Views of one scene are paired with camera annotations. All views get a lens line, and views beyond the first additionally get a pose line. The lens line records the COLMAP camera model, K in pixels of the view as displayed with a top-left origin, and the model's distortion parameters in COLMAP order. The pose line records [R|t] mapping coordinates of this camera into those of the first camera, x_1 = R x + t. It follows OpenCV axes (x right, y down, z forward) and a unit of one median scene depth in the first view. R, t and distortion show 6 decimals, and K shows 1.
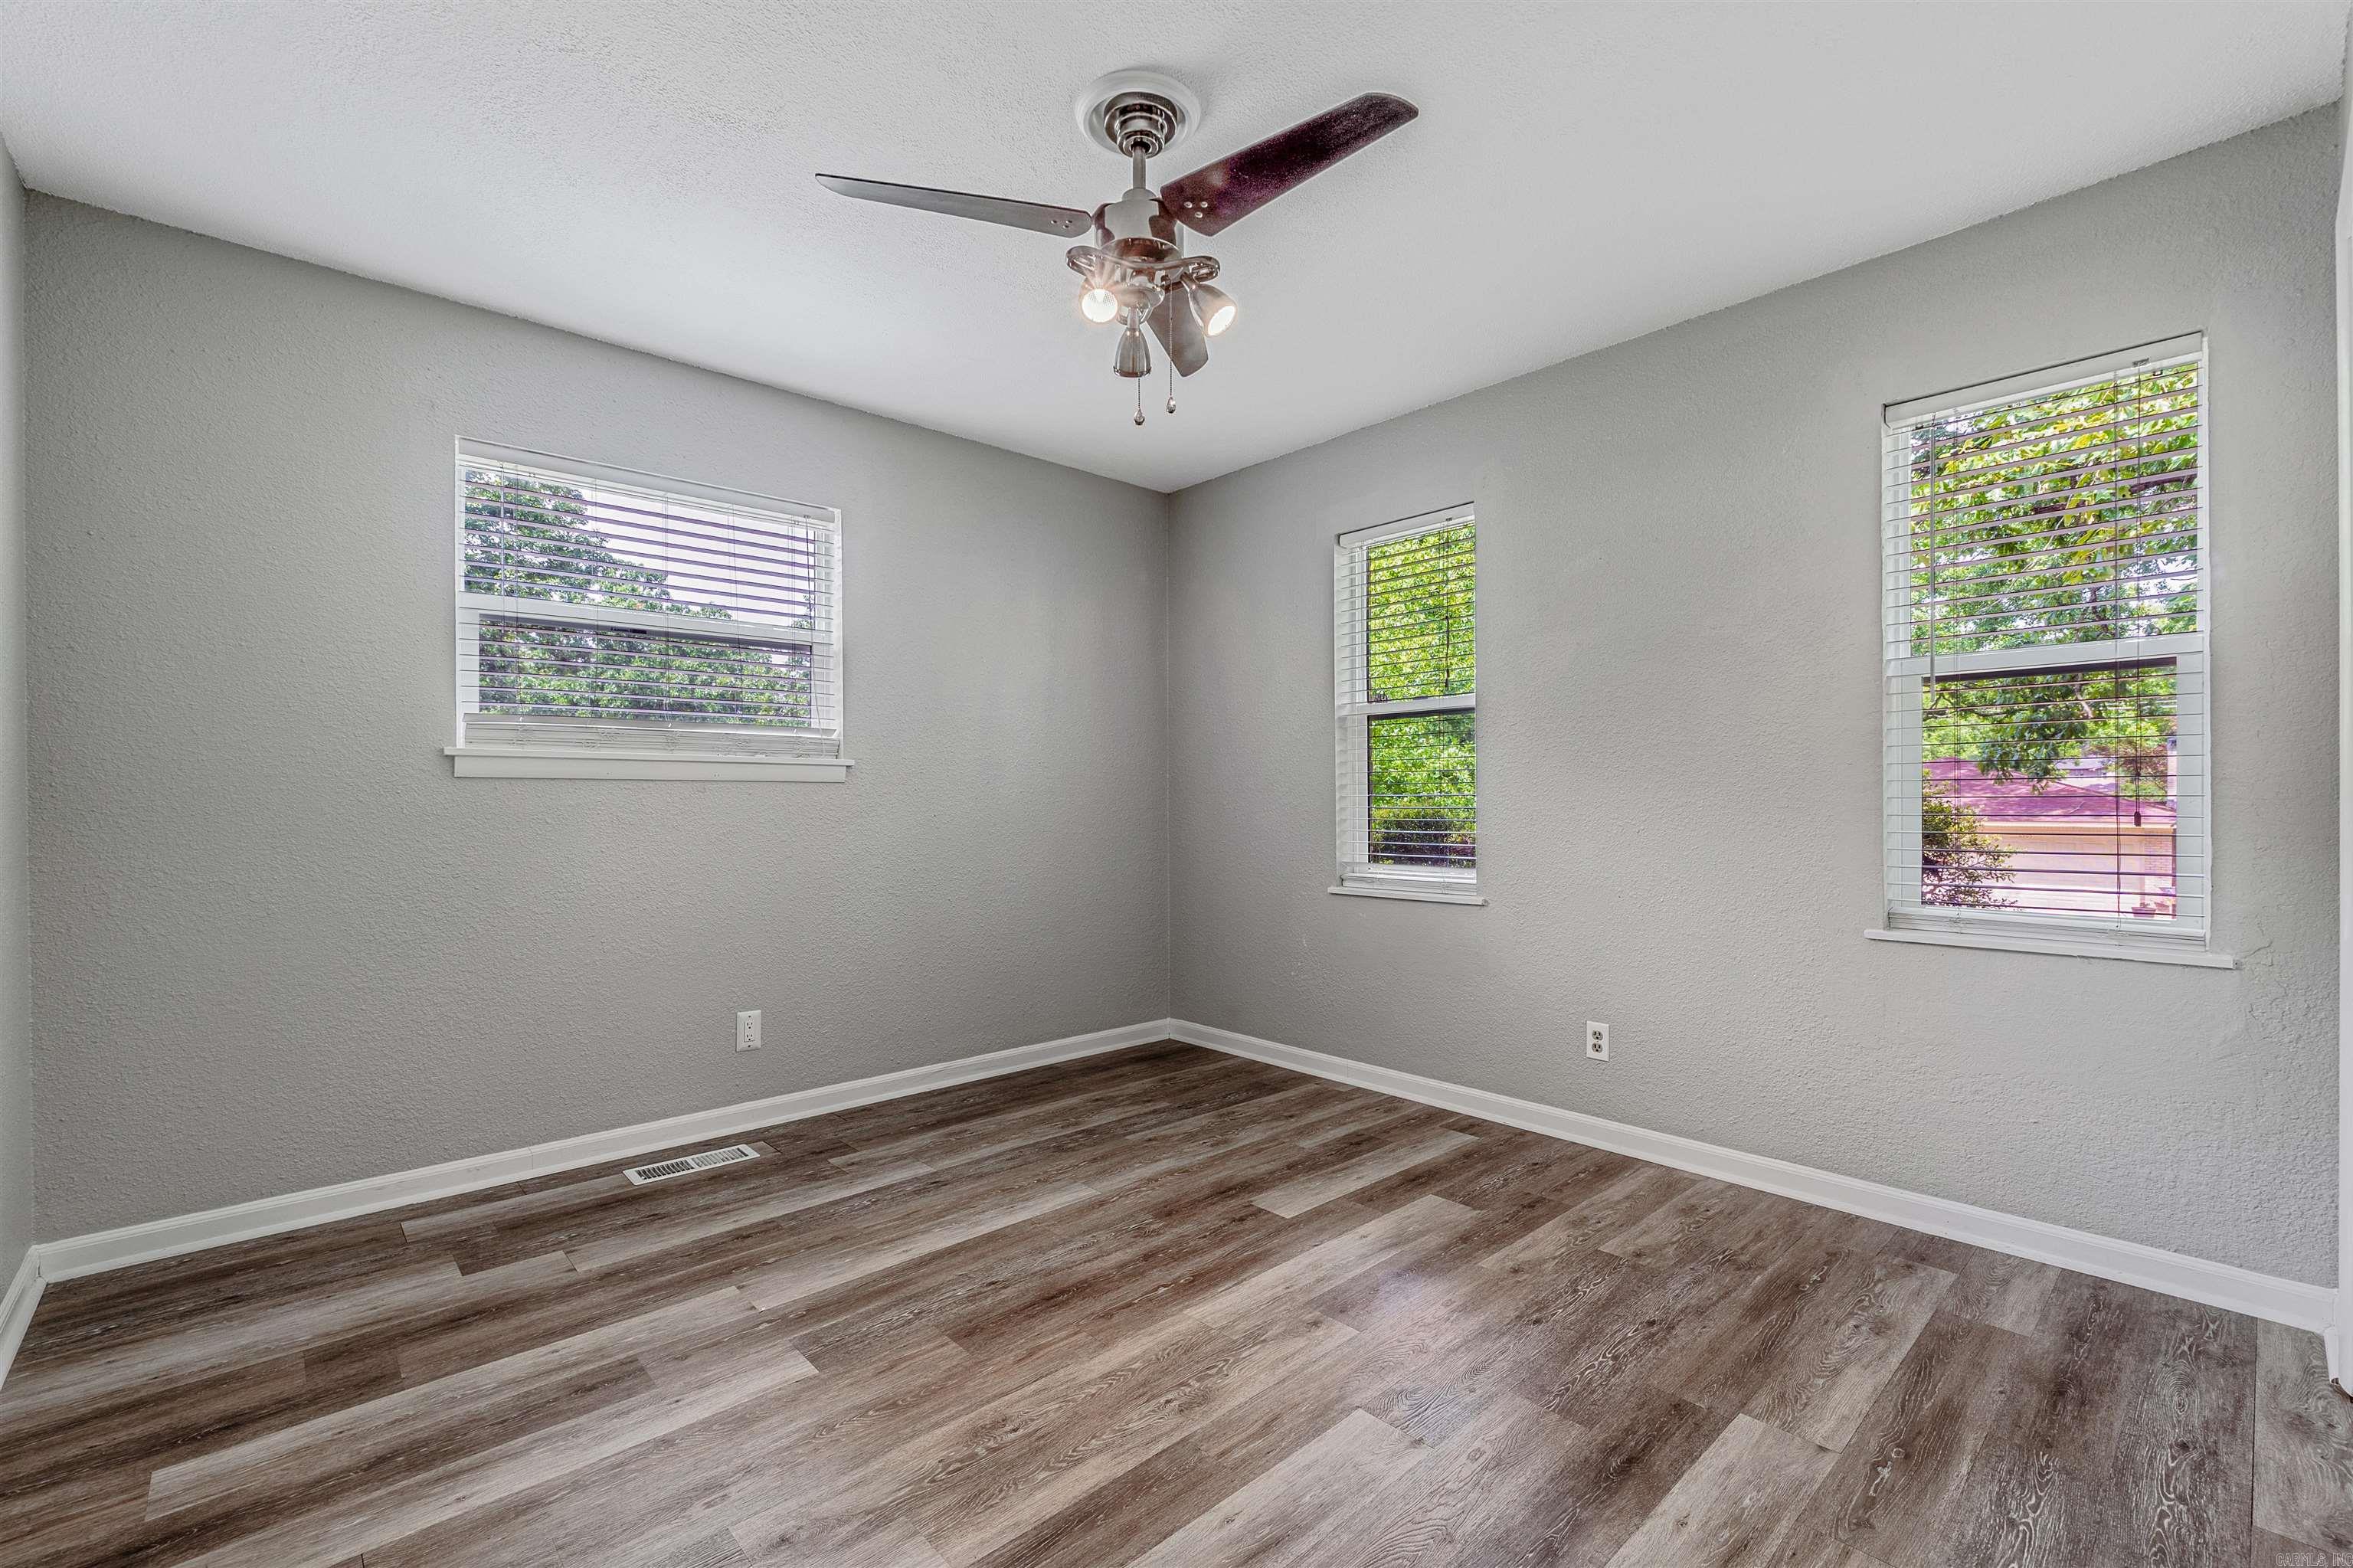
lens RADIAL K [[994.4, 0, 1206.3], [0, 994.4, 777.9], [0, 0, 1]] dist [-0.002123, -0.000271]
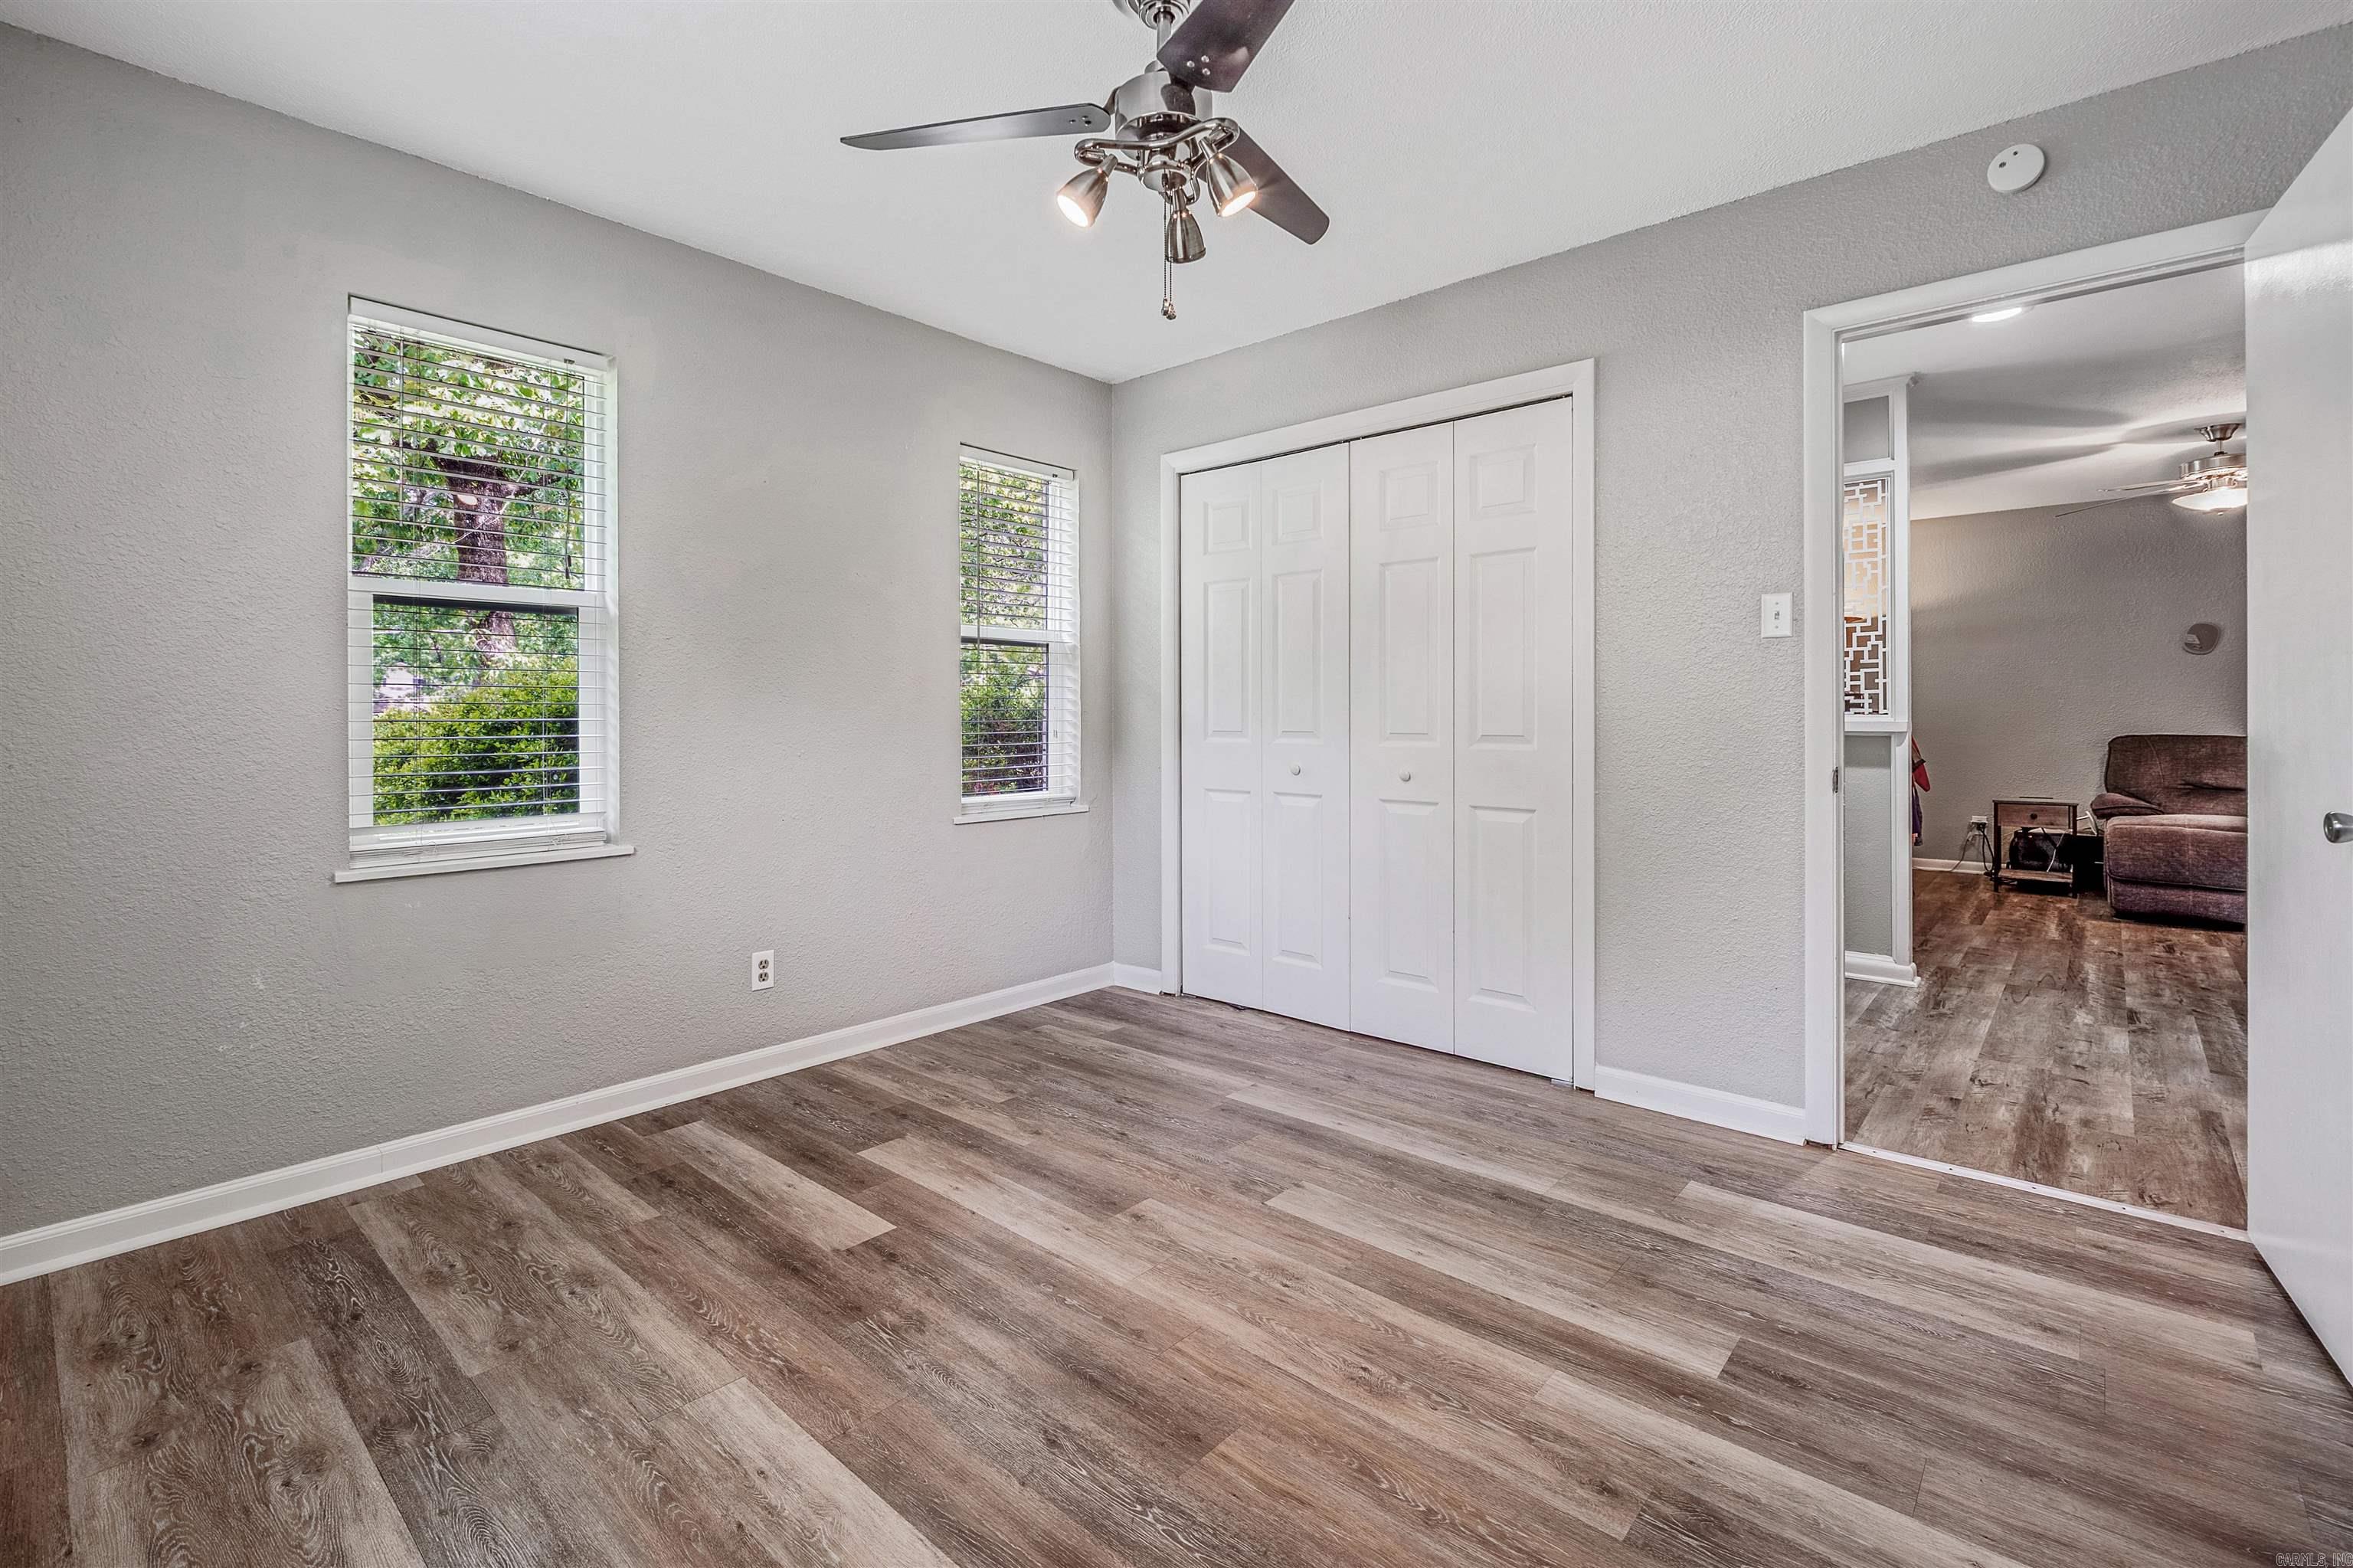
lens RADIAL K [[1055.6, 0, 1101.1], [0, 1055.6, 696.6], [0, 0, 1]] dist [-0.002112, -0.000198]
pose [[-0.042836, 0.022918, 0.998819, -0.750469], [-0.016392, 0.999586, -0.023638, 0.014951], [-0.998948, -0.017385, -0.042443, 0.801478]]
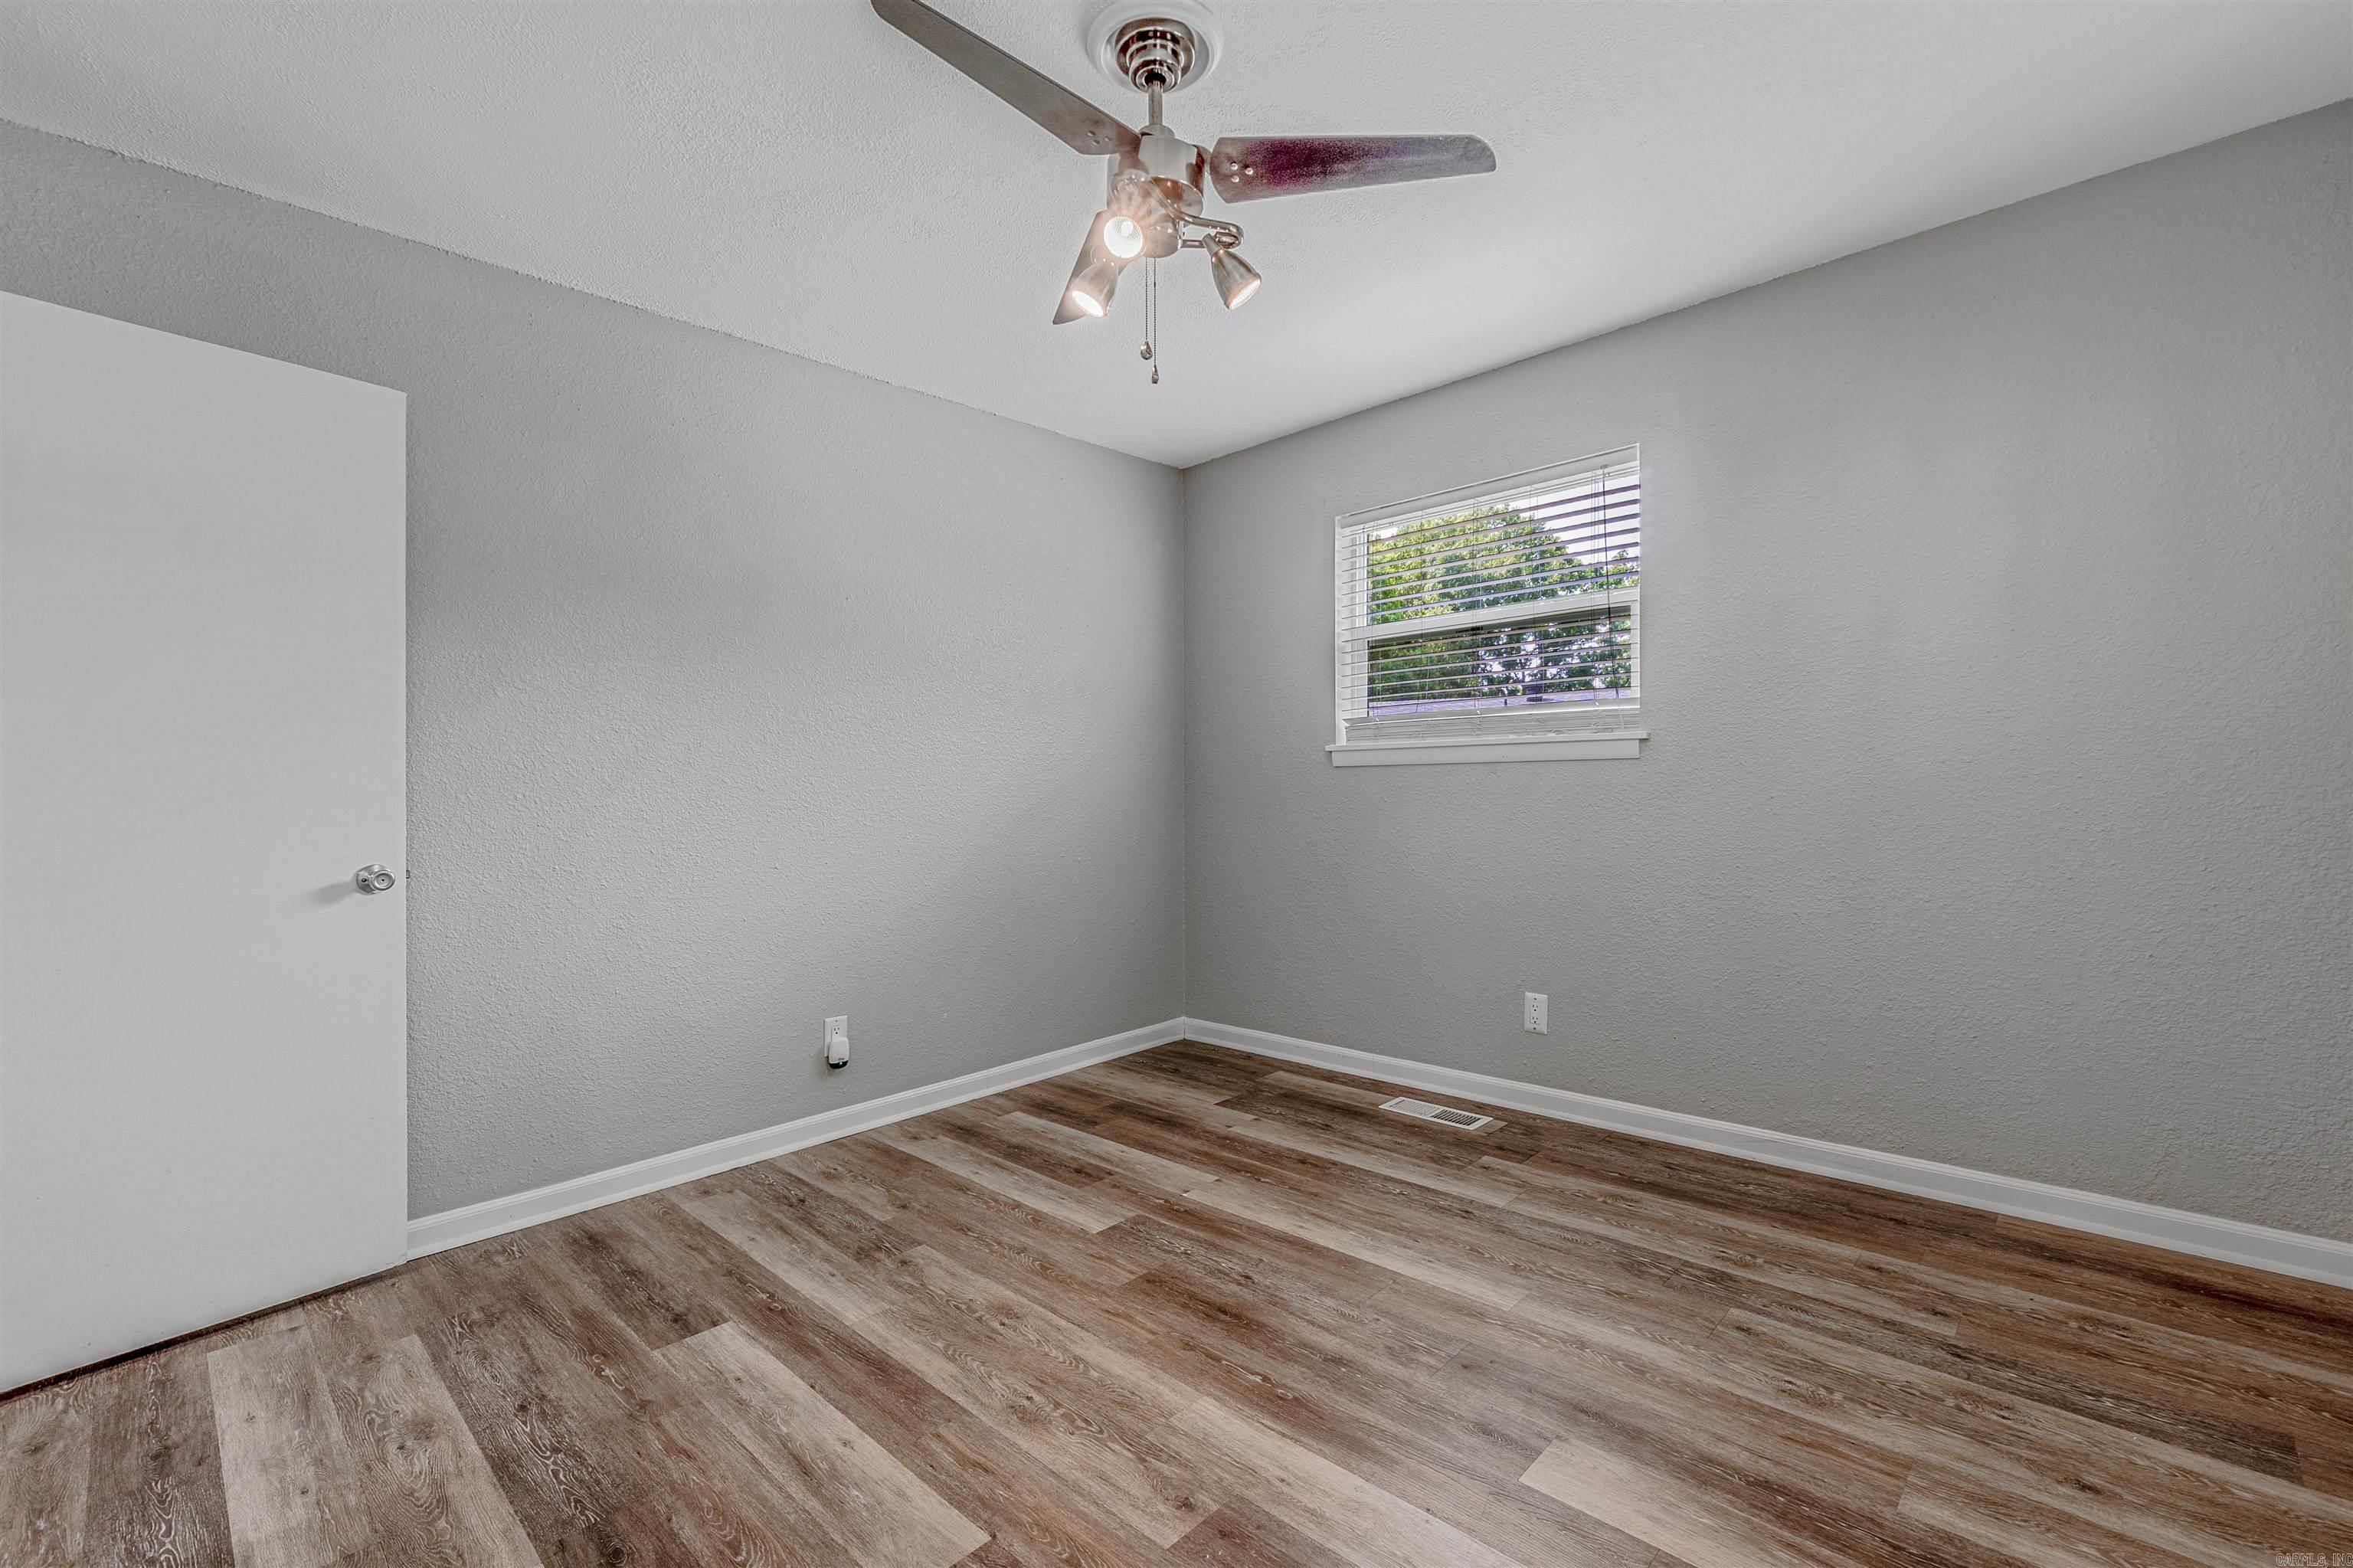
lens RADIAL K [[1009.6, 0, 1170.6], [0, 1009.6, 751.5], [0, 0, 1]] dist [-0.001258, -0.000402]
pose [[0.052919, -0.031304, -0.998108, 0.638854], [0.043314, 0.998640, -0.029024, 0.008616], [0.997659, -0.041696, 0.054203, 0.709792]]
